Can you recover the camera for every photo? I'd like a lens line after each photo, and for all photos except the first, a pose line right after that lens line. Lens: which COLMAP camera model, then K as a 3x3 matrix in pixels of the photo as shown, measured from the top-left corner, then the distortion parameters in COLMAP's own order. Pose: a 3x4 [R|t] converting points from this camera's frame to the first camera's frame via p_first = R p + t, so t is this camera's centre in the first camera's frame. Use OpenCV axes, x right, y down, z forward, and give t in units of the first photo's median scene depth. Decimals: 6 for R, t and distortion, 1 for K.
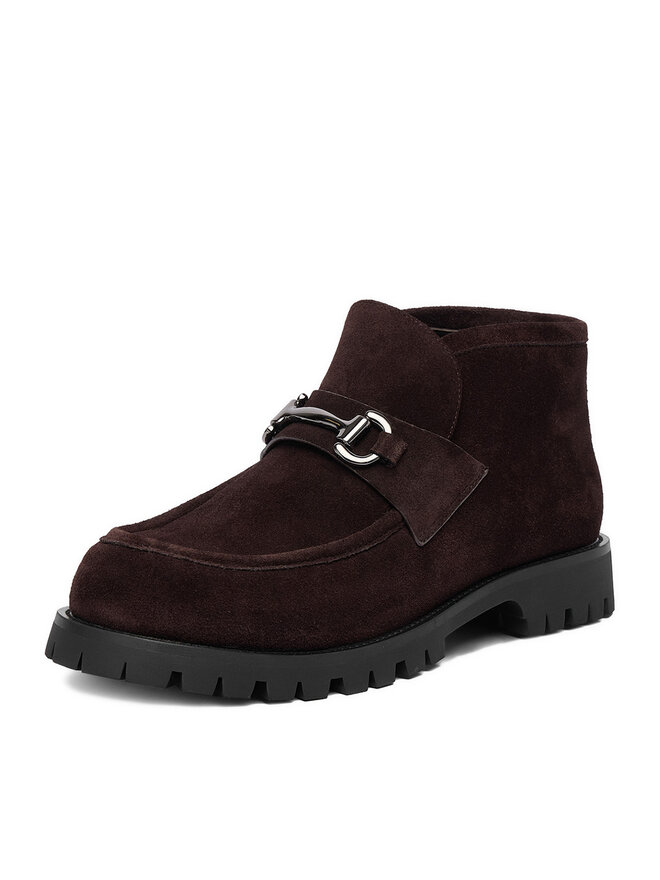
lens RADIAL K [[1944.9, 0, 331.0], [0, 1944.9, 440.7], [0, 0, 1]] dist [0.082779, 0.000000]
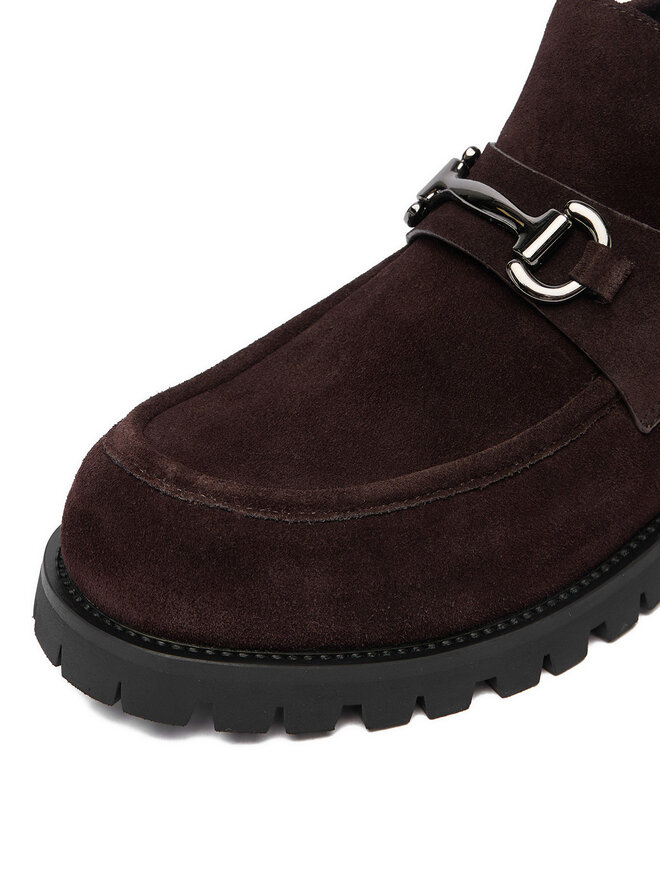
lens RADIAL K [[1297.9, 0, 326.9], [0, 1297.9, 438.1], [0, 0, 1]] dist [-0.038294, 0.000000]
pose [[0.979931, 0.055048, -0.191584, 0.026386], [0.013494, 0.940588, 0.339281, -0.082505], [0.198878, -0.335057, 0.920969, 0.609566]]
